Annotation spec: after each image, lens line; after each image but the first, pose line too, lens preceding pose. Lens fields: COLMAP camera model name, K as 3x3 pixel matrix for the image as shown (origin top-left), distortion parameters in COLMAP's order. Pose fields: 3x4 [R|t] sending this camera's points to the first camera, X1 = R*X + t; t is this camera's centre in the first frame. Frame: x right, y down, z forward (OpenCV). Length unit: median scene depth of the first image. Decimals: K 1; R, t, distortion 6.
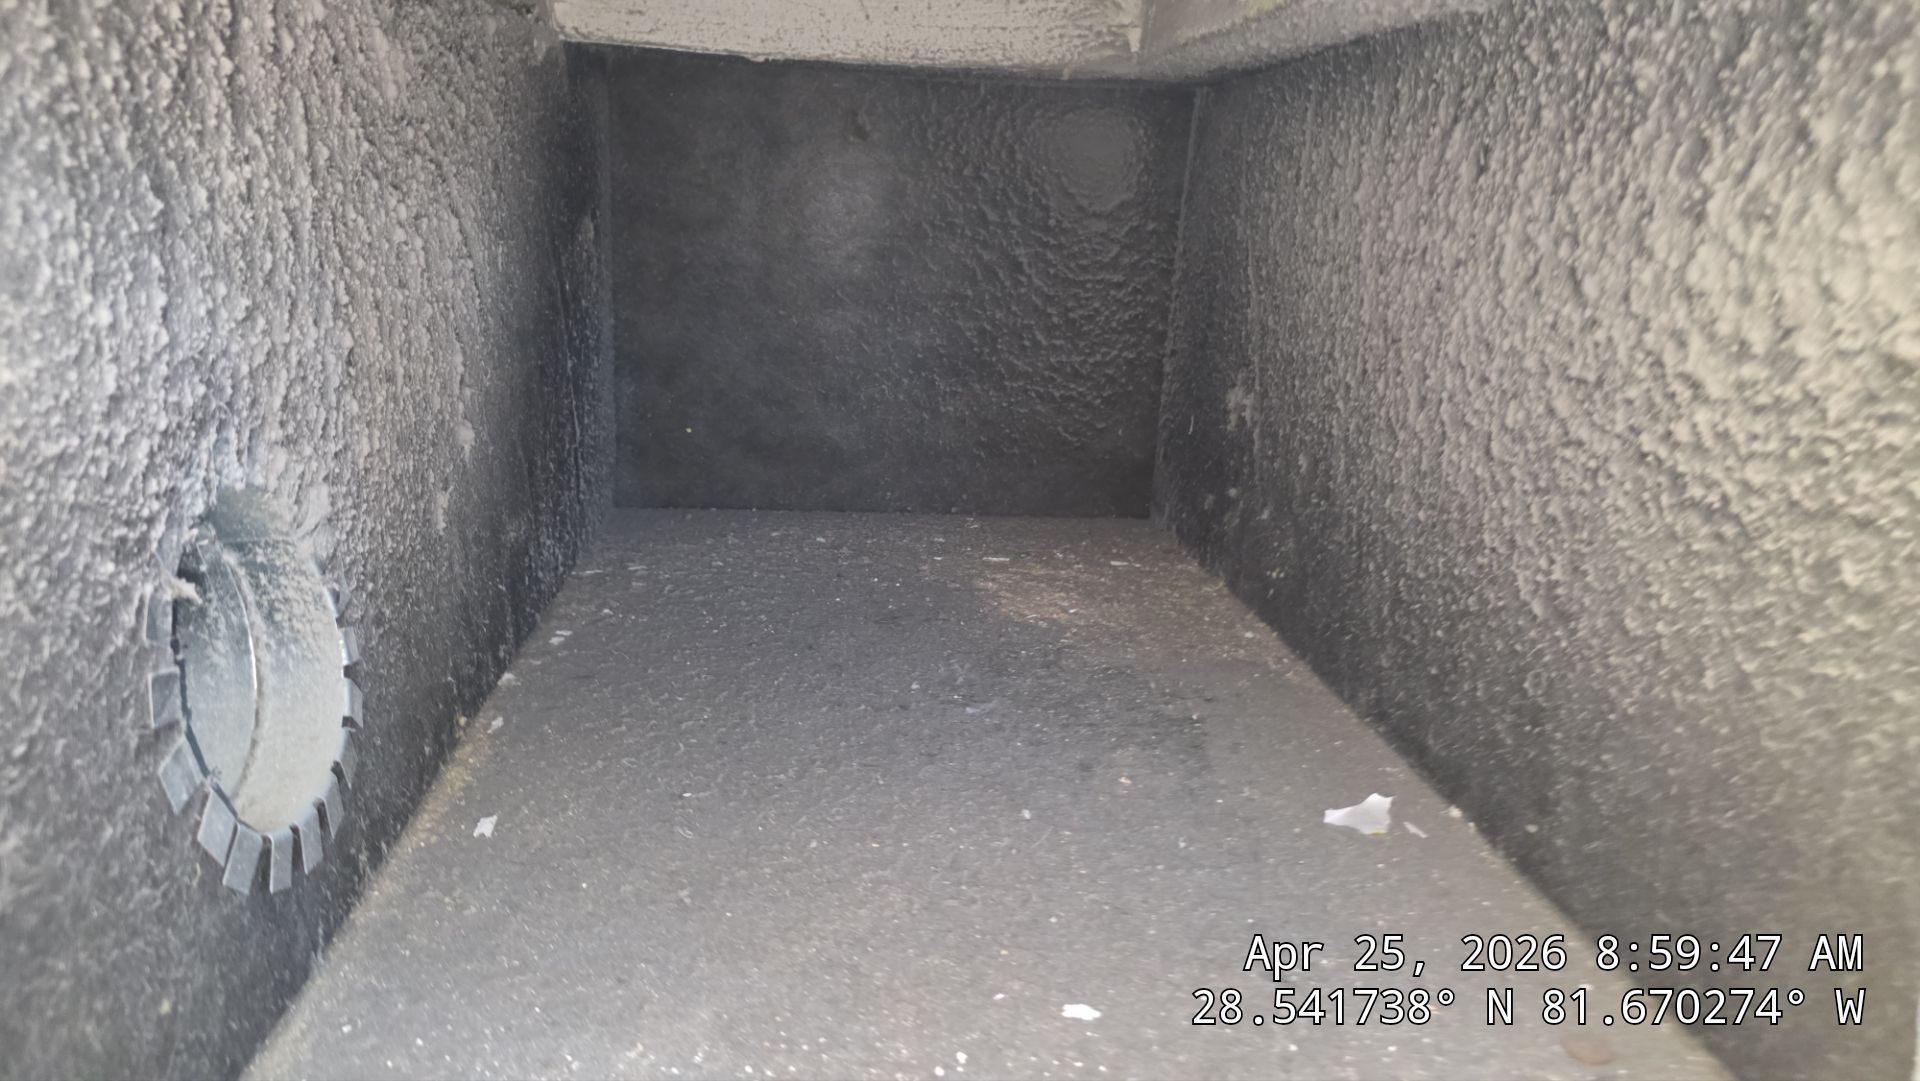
lens RADIAL K [[1294.0, 0, 973.0], [0, 1294.0, 588.0], [0, 0, 1]] dist [-0.000552, -0.015220]
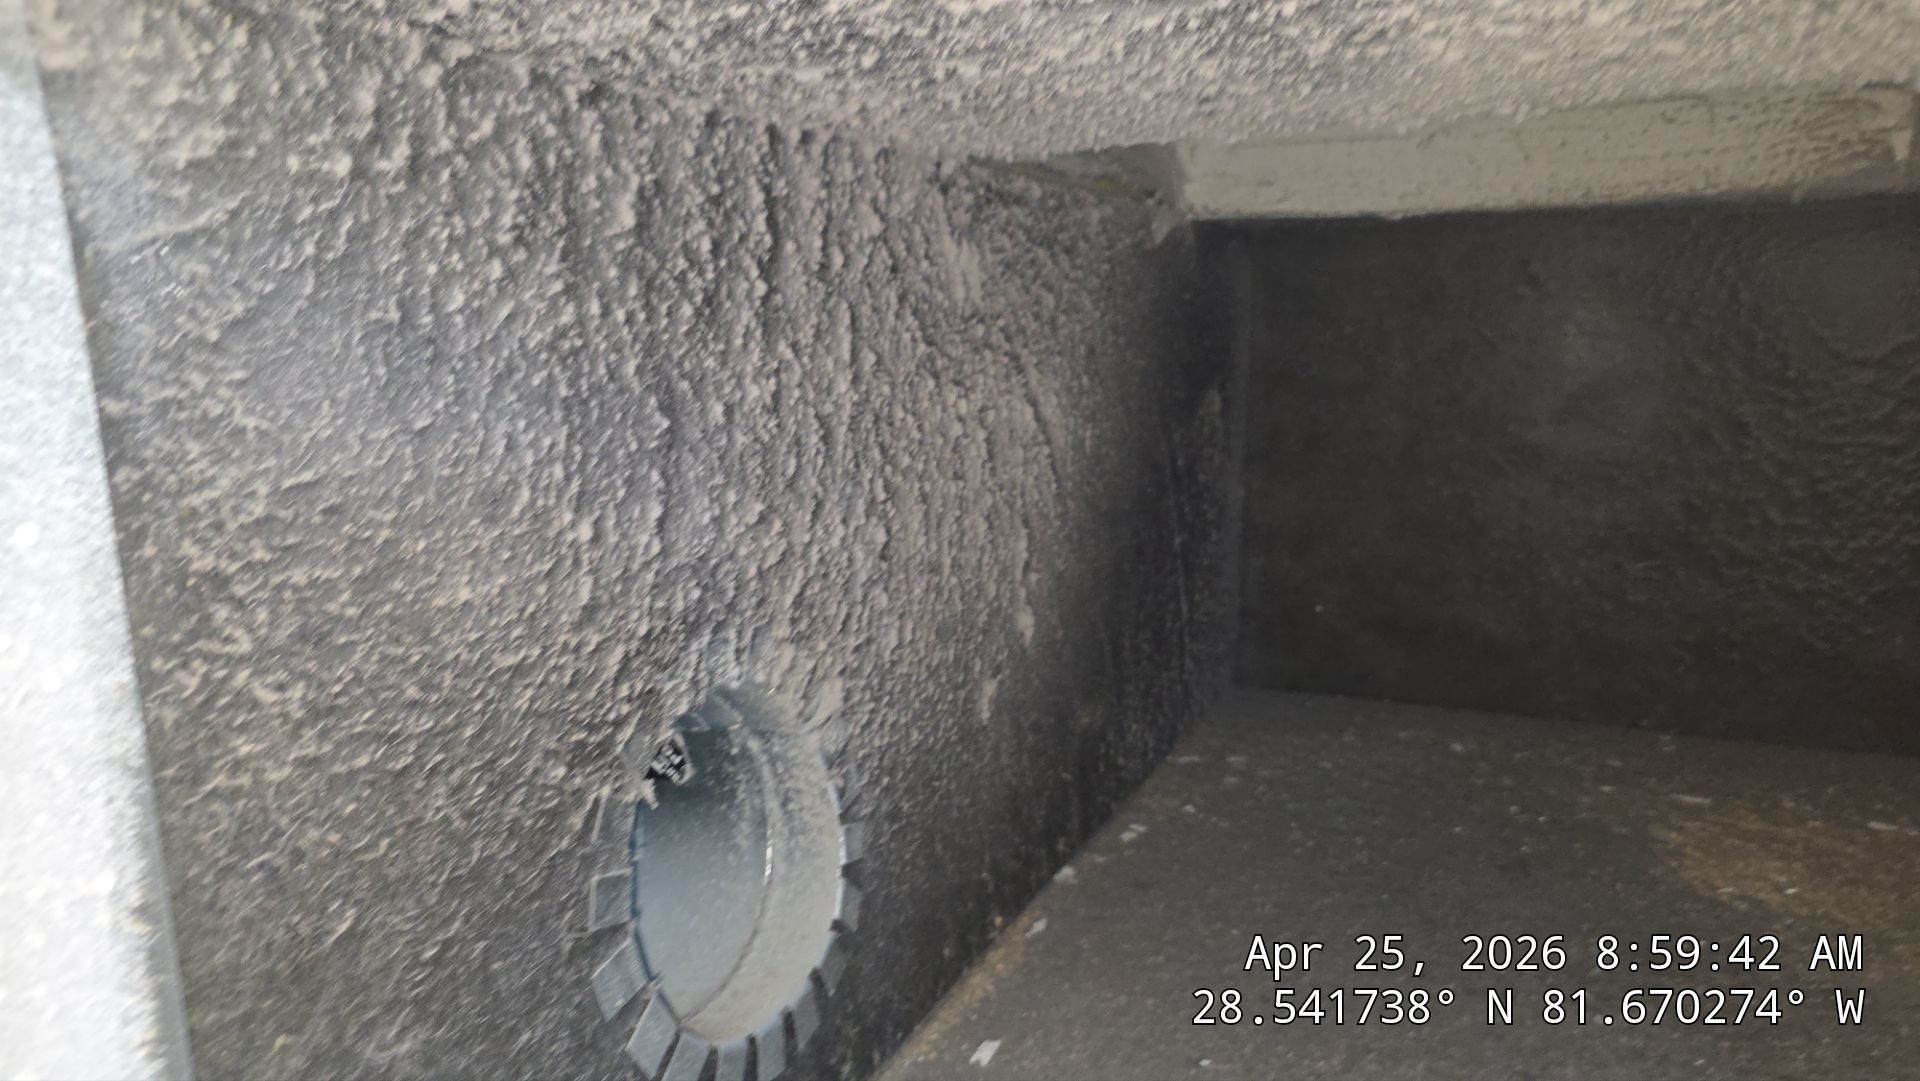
lens RADIAL K [[1304.3, 0, 970.7], [0, 1304.3, 531.7], [0, 0, 1]] dist [0.054889, -0.081717]
pose [[0.857186, 0.024635, -0.514418, 0.102650], [-0.103440, 0.986736, -0.125112, -0.076014], [0.504513, 0.160456, 0.848364, 0.173059]]
